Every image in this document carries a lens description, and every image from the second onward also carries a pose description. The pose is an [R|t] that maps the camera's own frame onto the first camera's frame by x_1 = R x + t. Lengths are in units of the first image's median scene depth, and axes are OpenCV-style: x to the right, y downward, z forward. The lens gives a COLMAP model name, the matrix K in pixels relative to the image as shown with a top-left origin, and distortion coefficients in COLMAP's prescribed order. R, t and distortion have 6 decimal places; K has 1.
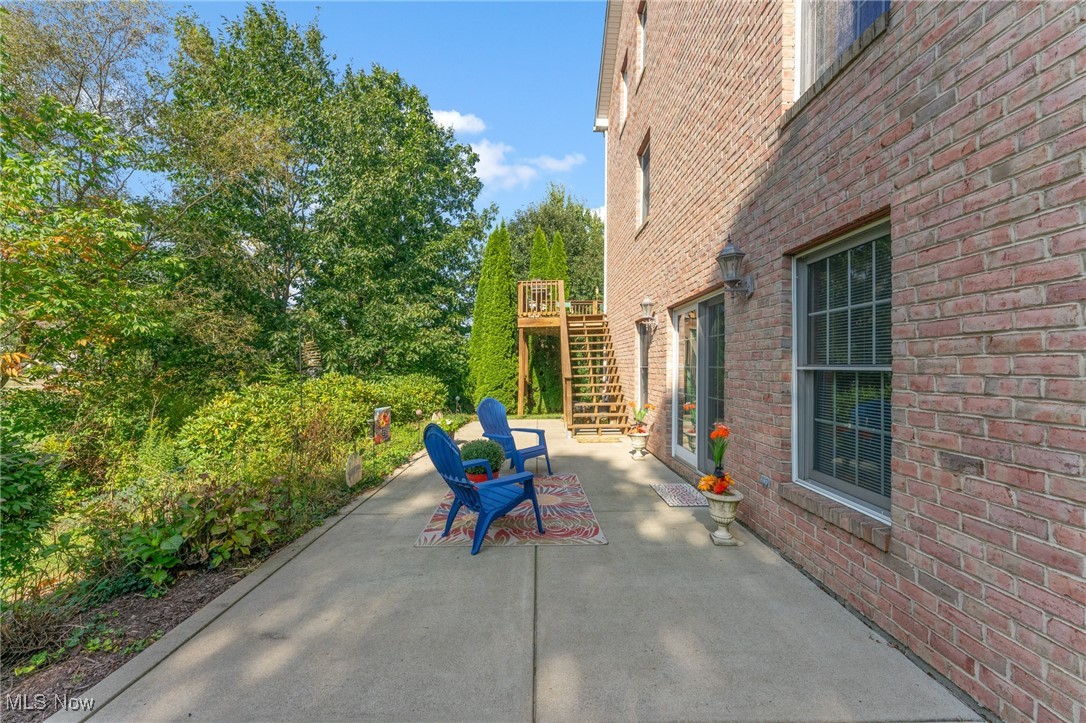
lens RADIAL K [[430.5, 0, 543.0], [0, 430.5, 361.5], [0, 0, 1]] dist [0.001100, -0.000260]
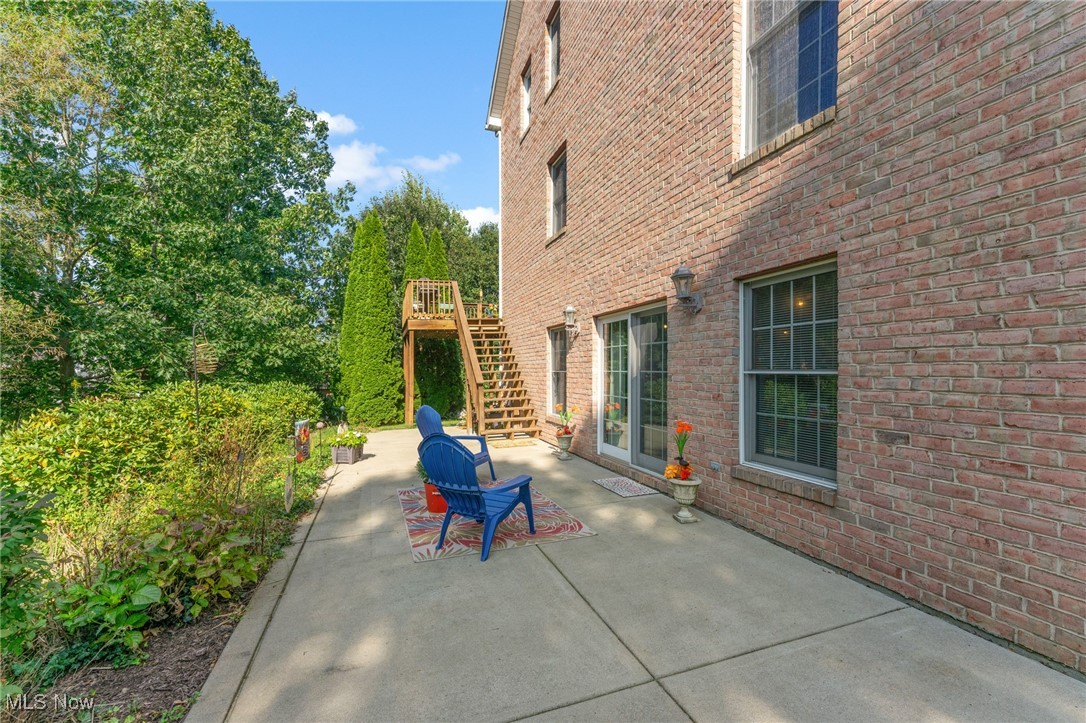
lens RADIAL K [[447.3, 0, 543.6], [0, 447.3, 373.9], [0, 0, 1]] dist [0.001375, 0.000310]
pose [[0.943676, -0.007938, 0.330775, -0.371483], [0.001787, 0.999820, 0.018896, -0.005194], [-0.330865, -0.017240, 0.943521, -0.019905]]
